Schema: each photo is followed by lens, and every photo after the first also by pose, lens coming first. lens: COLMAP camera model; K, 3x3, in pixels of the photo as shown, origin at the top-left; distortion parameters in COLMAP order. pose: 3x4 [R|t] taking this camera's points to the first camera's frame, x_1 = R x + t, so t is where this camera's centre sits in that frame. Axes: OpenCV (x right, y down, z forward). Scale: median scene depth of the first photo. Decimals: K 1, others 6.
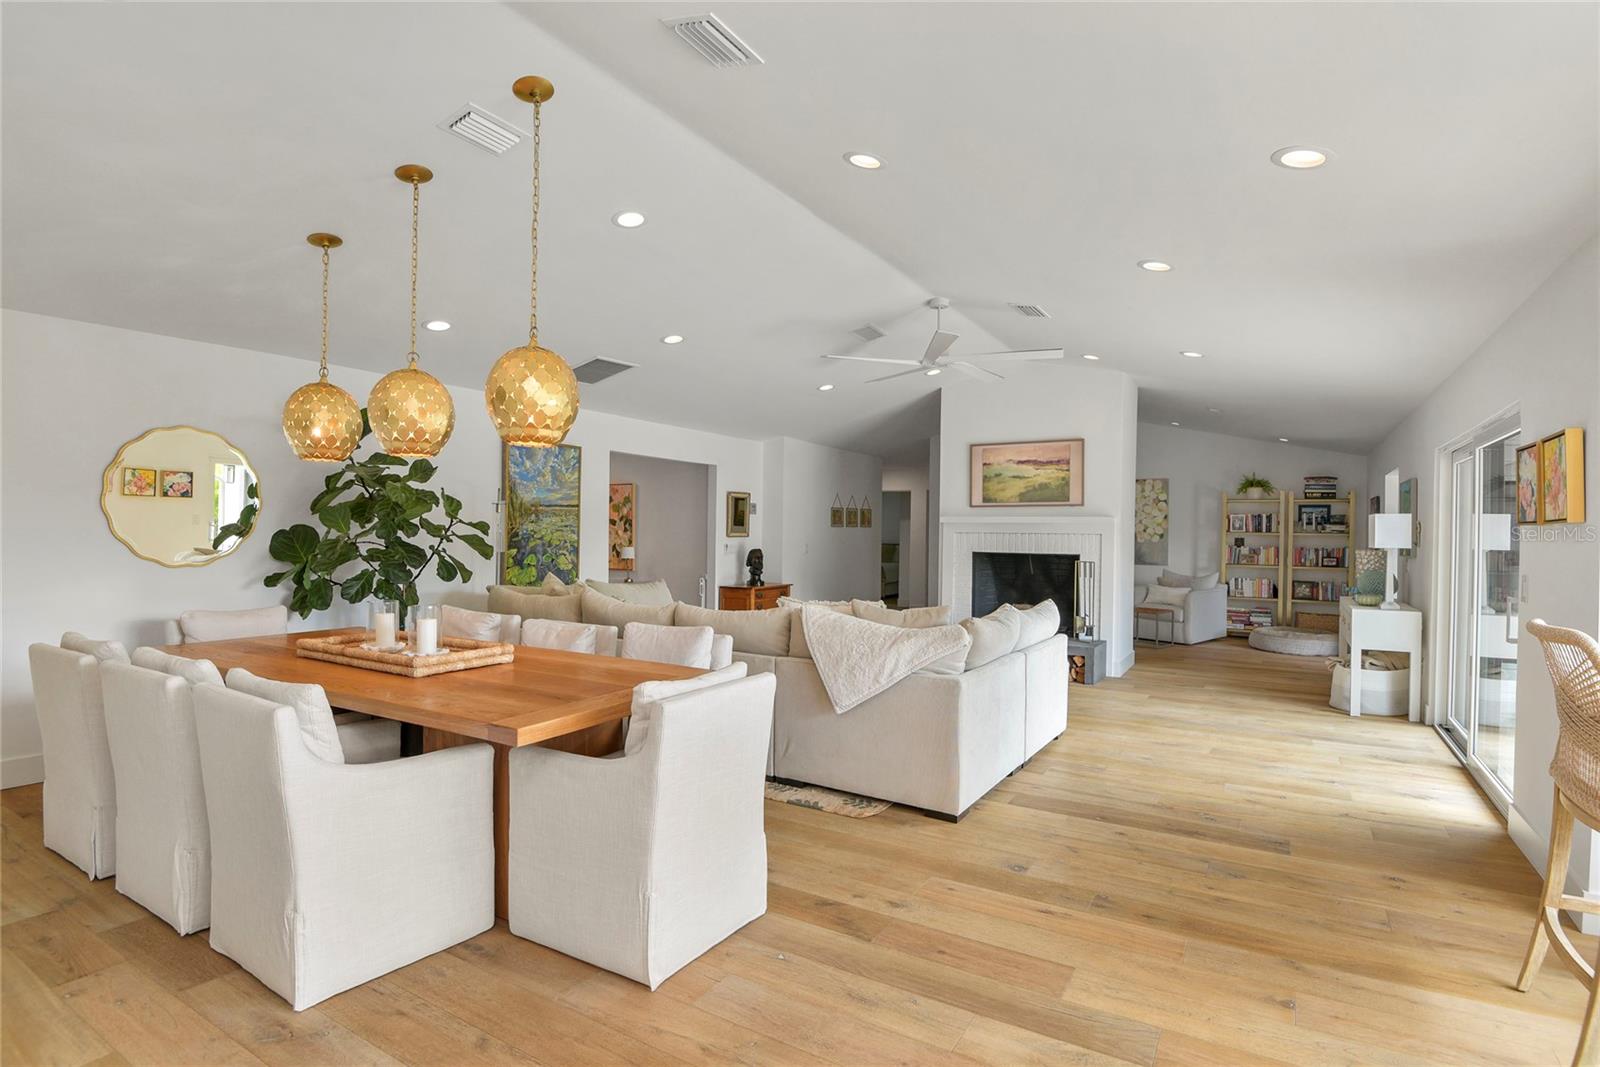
lens RADIAL K [[796.0, 0, 800.0], [0, 796.0, 533.5], [0, 0, 1]] dist [-0.045206, -0.000694]
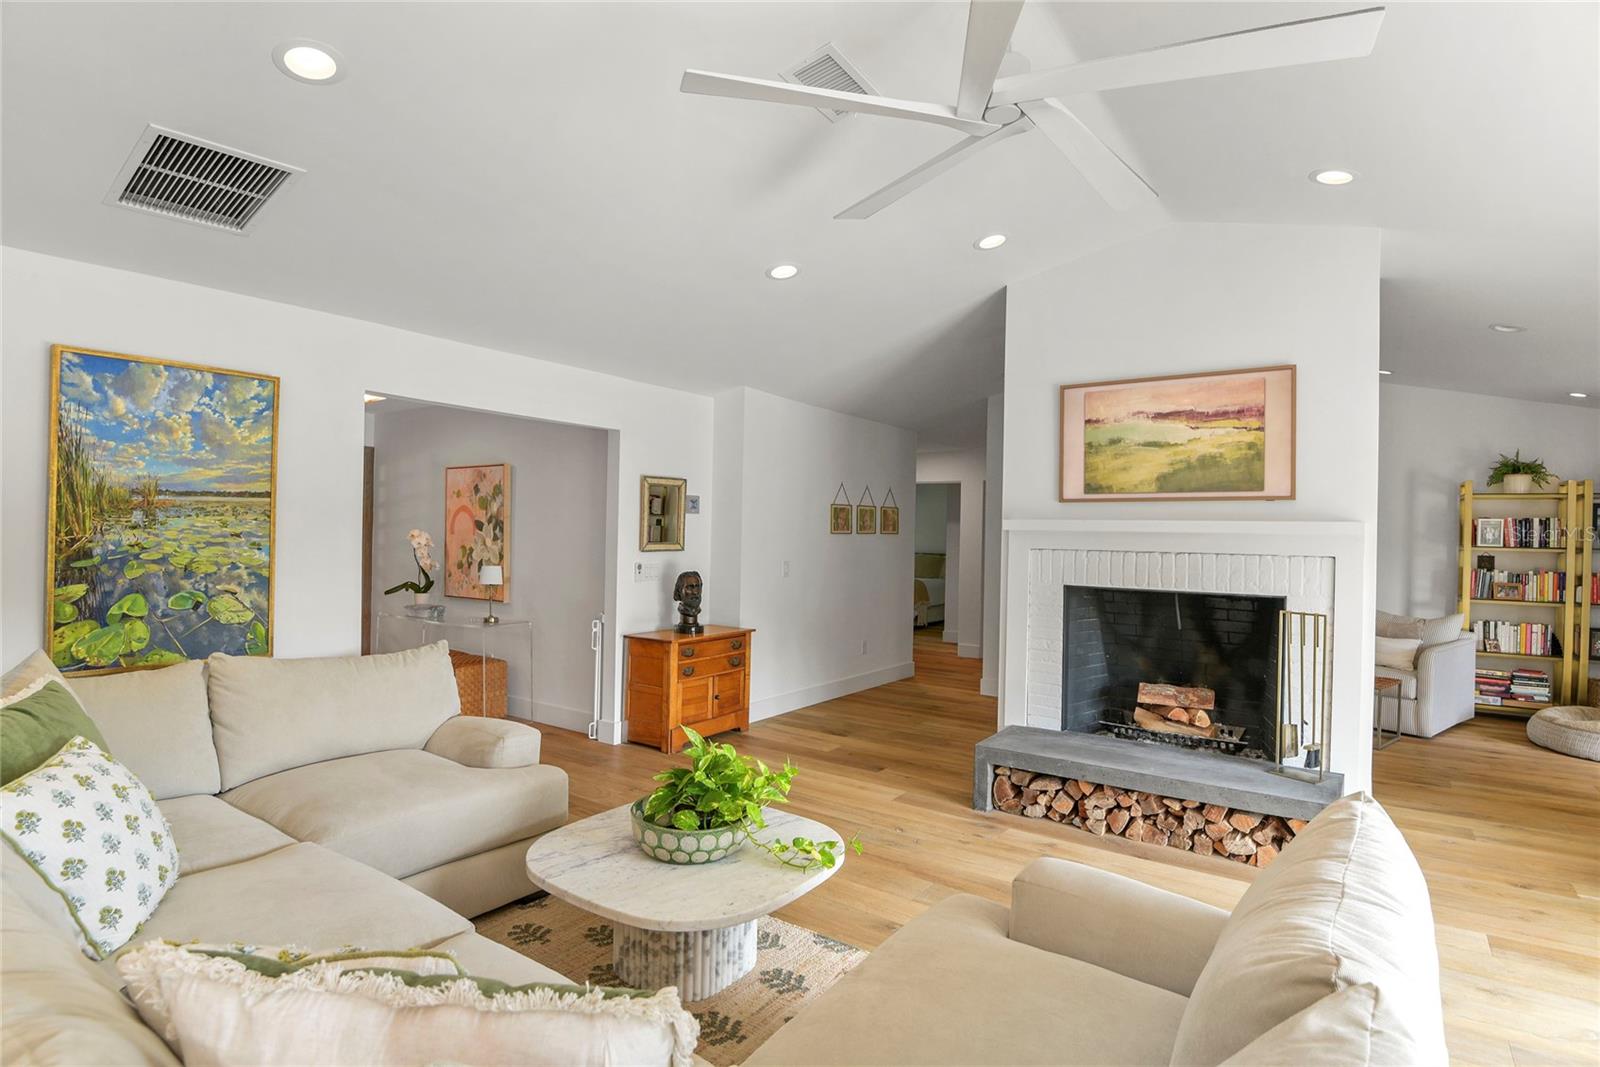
lens RADIAL K [[796.0, 0, 800.0], [0, 796.0, 533.5], [0, 0, 1]] dist [-0.045206, -0.000694]
pose [[0.997400, 0.006481, -0.071766, 0.071390], [-0.006561, 0.999978, -0.000877, -0.009496], [0.071758, 0.001346, 0.997421, 0.418836]]
